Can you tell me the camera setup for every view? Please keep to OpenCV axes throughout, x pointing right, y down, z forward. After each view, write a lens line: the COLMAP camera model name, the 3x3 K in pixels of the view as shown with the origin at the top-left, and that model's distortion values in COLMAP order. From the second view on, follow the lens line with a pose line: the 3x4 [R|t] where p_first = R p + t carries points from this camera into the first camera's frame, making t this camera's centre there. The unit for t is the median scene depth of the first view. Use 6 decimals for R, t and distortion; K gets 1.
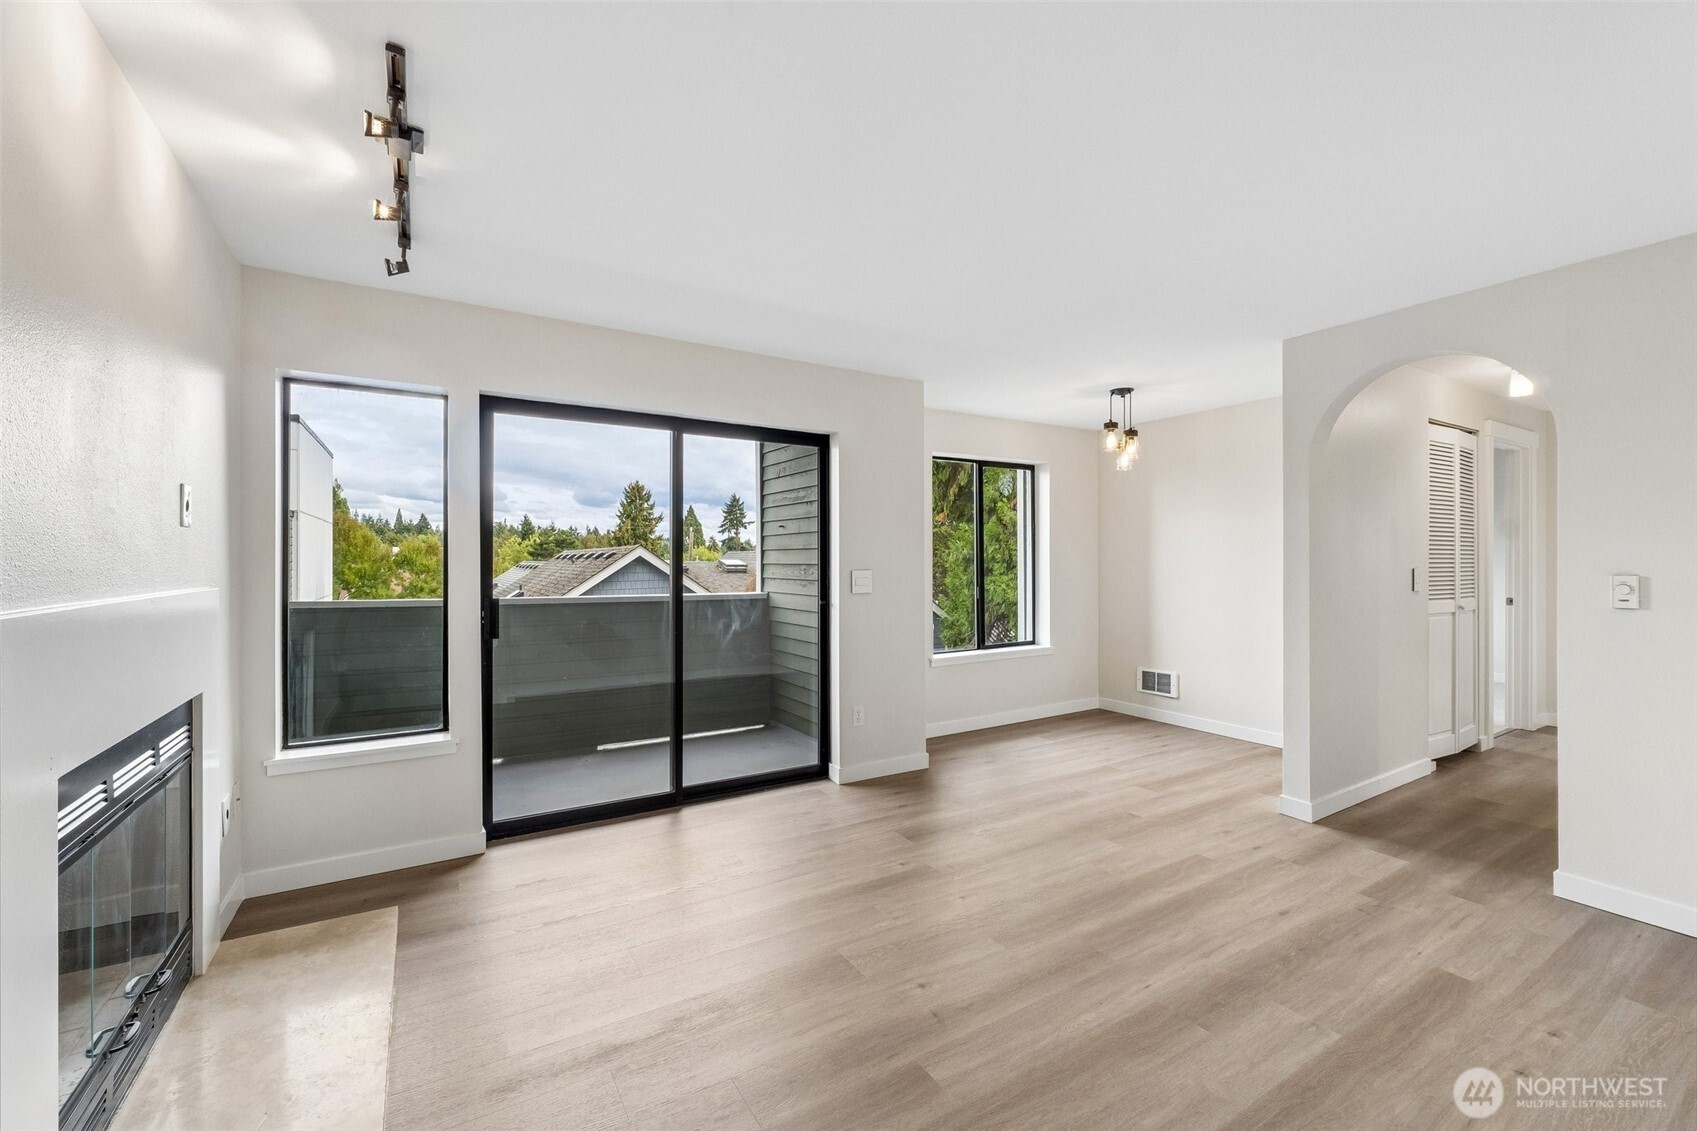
lens RADIAL K [[705.4, 0, 866.5], [0, 705.4, 561.2], [0, 0, 1]] dist [-0.011914, 0.001427]
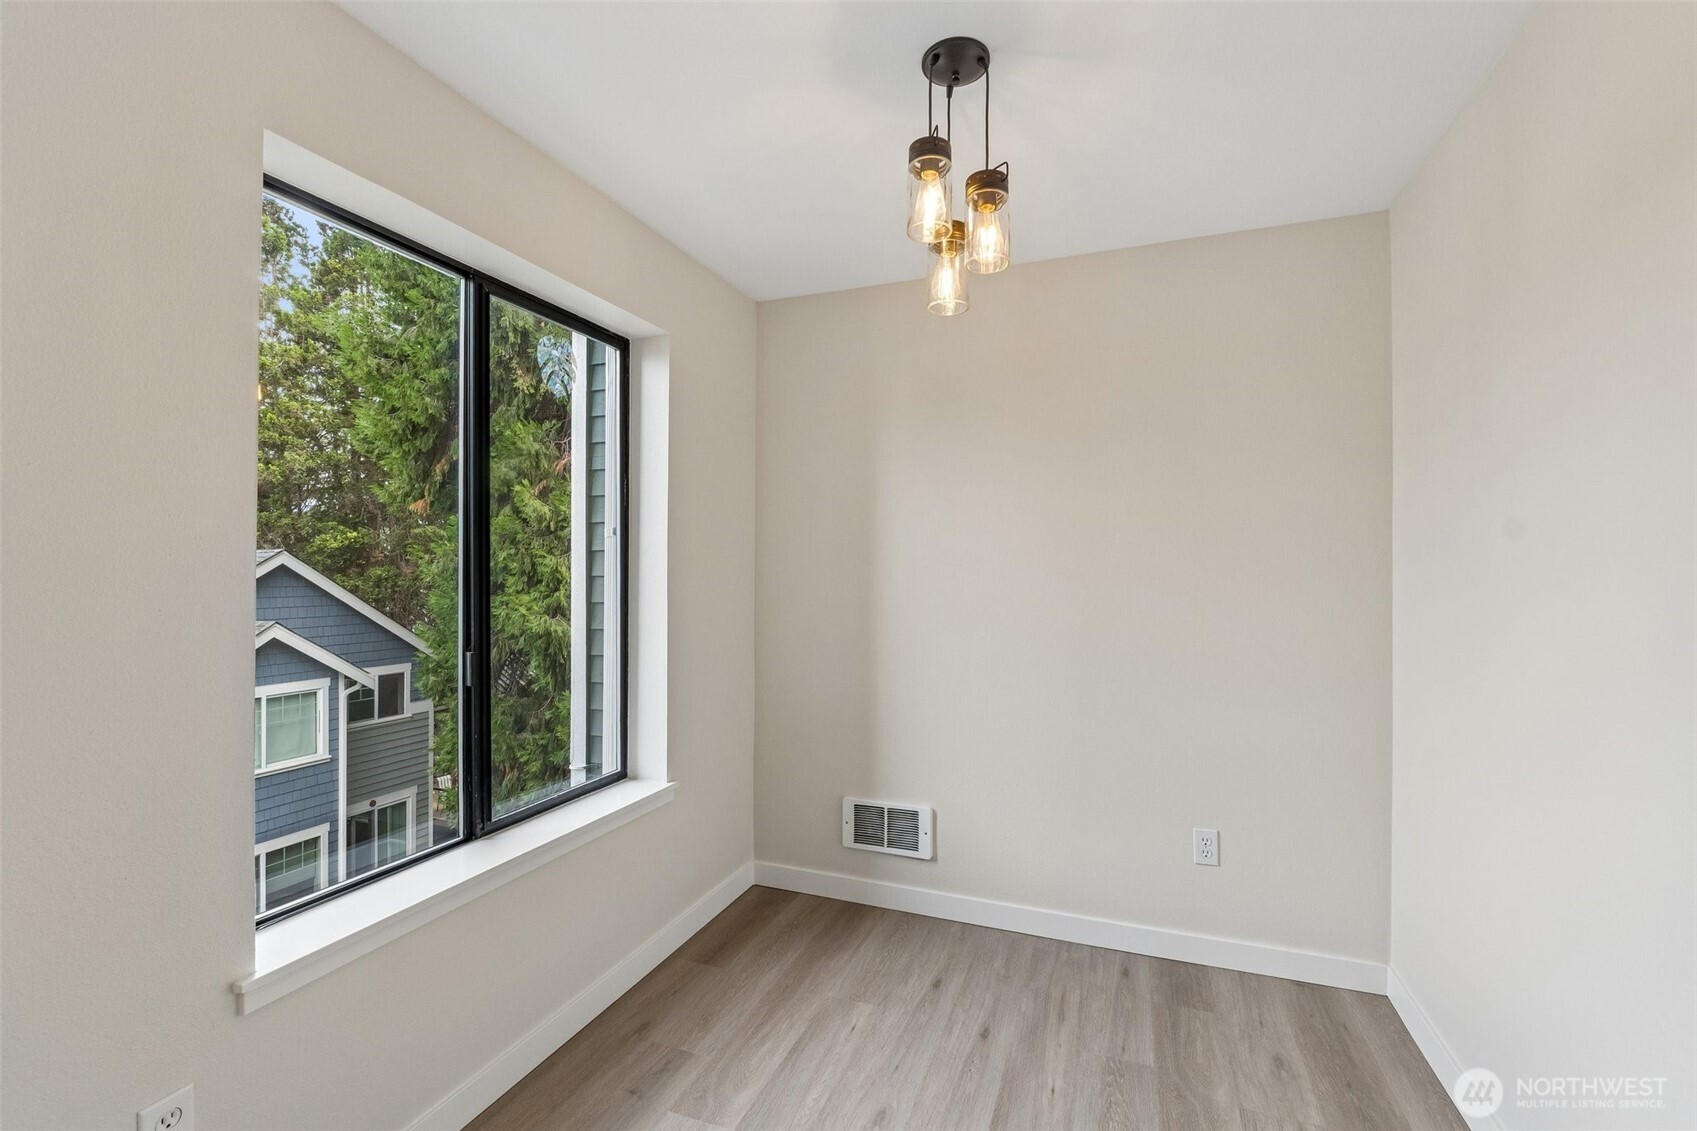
lens RADIAL K [[705.4, 0, 859.4], [0, 705.4, 567.2], [0, 0, 1]] dist [-0.011914, 0.001427]
pose [[0.797459, 0.009919, 0.603292, 0.105145], [-0.004586, 0.999936, -0.010379, -0.000505], [-0.603356, 0.005510, 0.797453, 0.624601]]
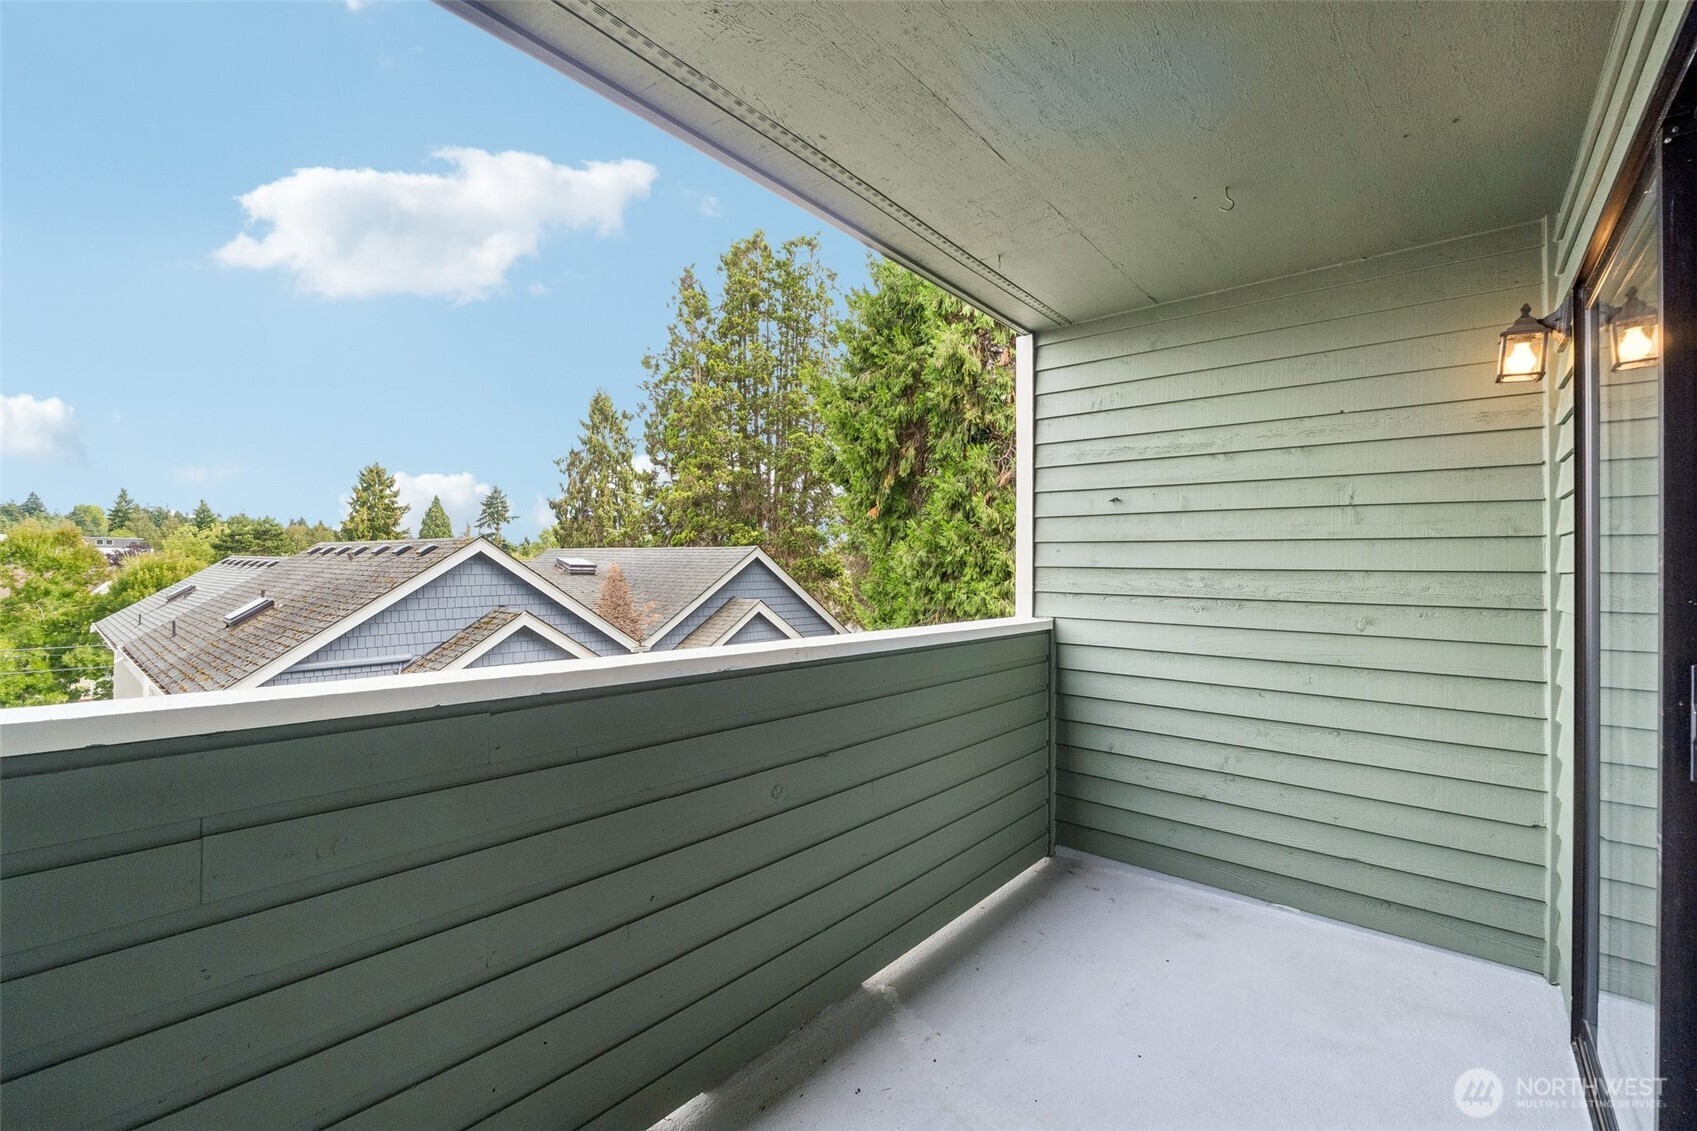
lens RADIAL K [[705.4, 0, 861.6], [0, 705.4, 554.8], [0, 0, 1]] dist [-0.011914, 0.001427]
pose [[0.951639, 0.017615, 0.306713, -0.467559], [-0.013608, 0.999792, -0.015201, 0.005268], [-0.306917, 0.010292, 0.951681, 0.526329]]
